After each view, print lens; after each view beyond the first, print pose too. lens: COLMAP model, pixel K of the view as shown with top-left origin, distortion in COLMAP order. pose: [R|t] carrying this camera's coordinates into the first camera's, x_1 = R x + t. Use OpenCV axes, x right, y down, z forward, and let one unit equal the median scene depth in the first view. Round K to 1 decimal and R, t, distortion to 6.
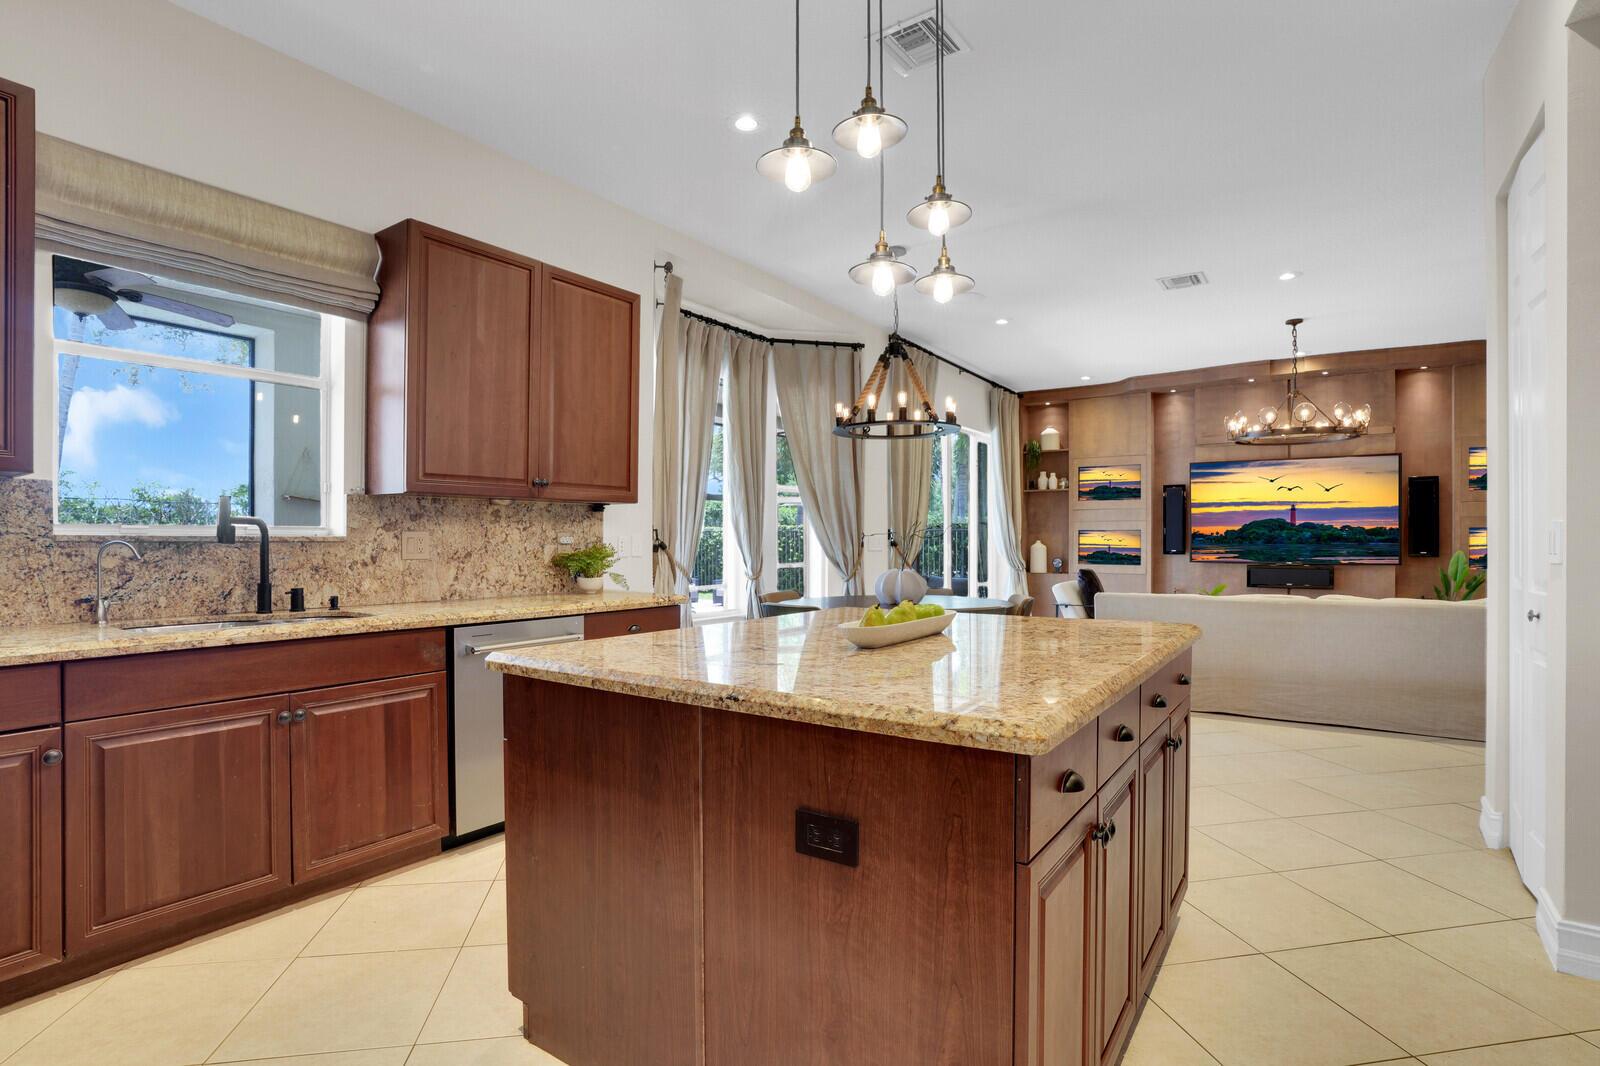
lens RADIAL K [[778.6, 0, 805.4], [0, 778.6, 530.6], [0, 0, 1]] dist [-0.060176, 0.028608]
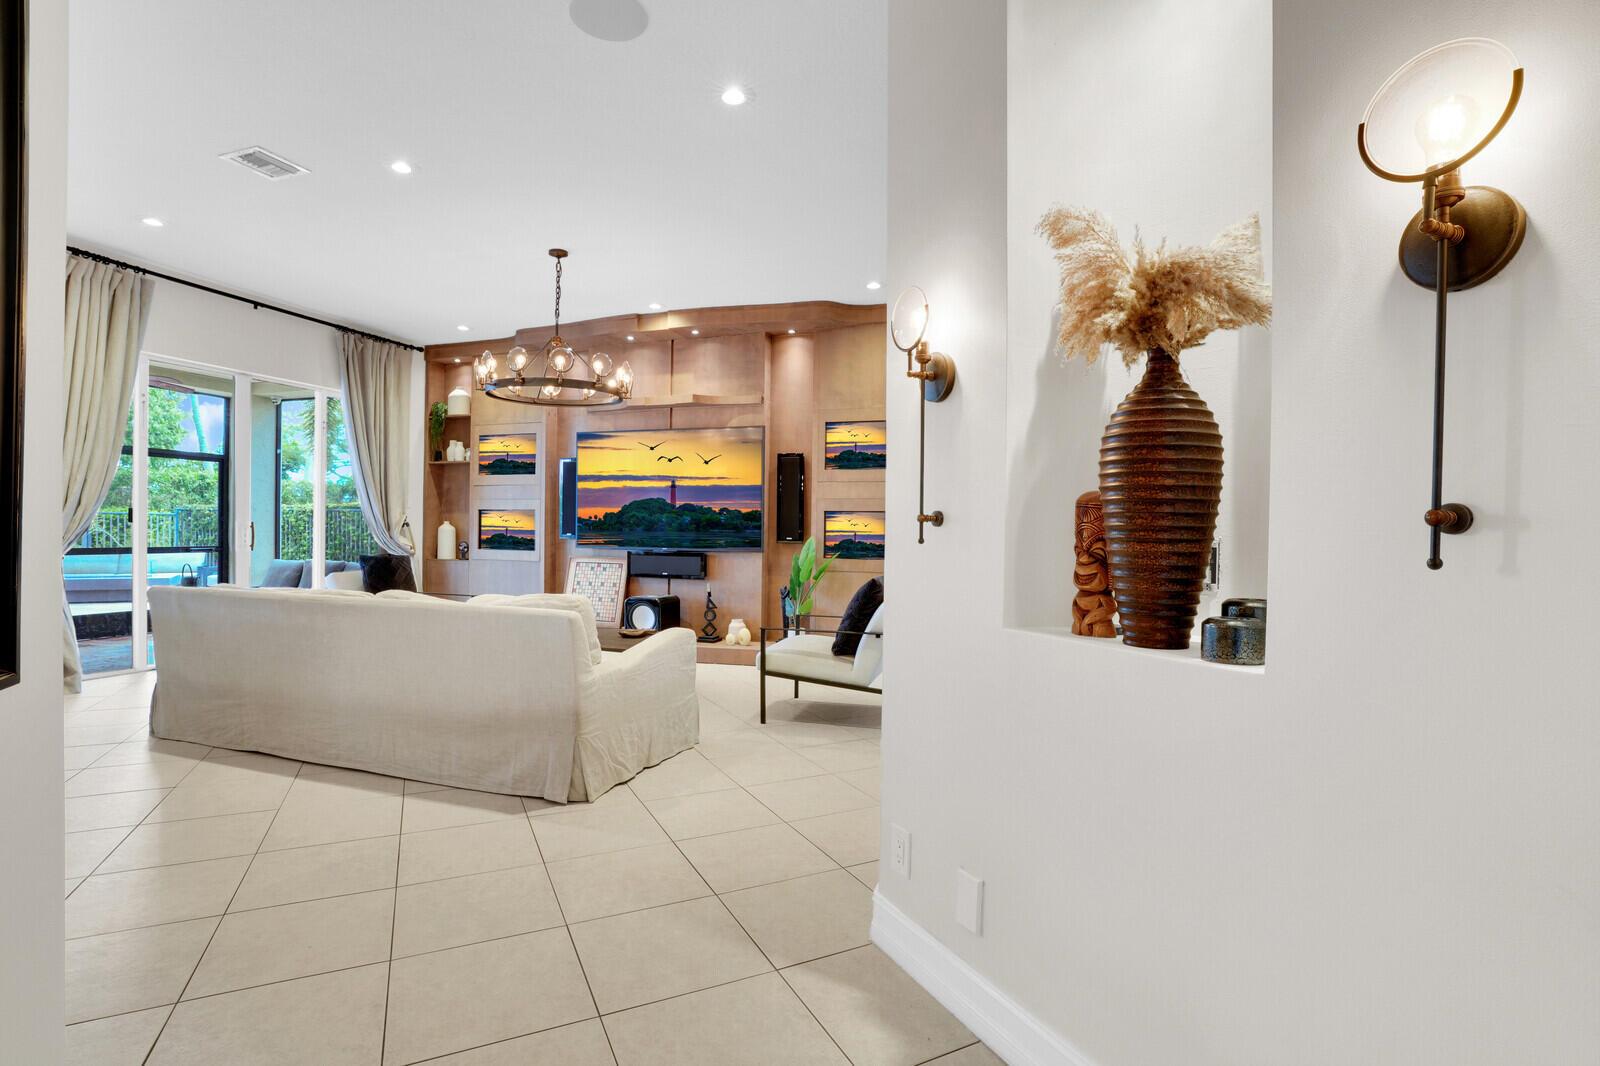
lens RADIAL K [[773.1, 0, 800.7], [0, 773.1, 514.0], [0, 0, 1]] dist [-0.070505, 0.028007]
pose [[0.961544, 0.016206, 0.274171, 0.497470], [-0.015472, 0.999869, -0.004841, 0.003025], [-0.274214, 0.000412, 0.961669, 0.105415]]
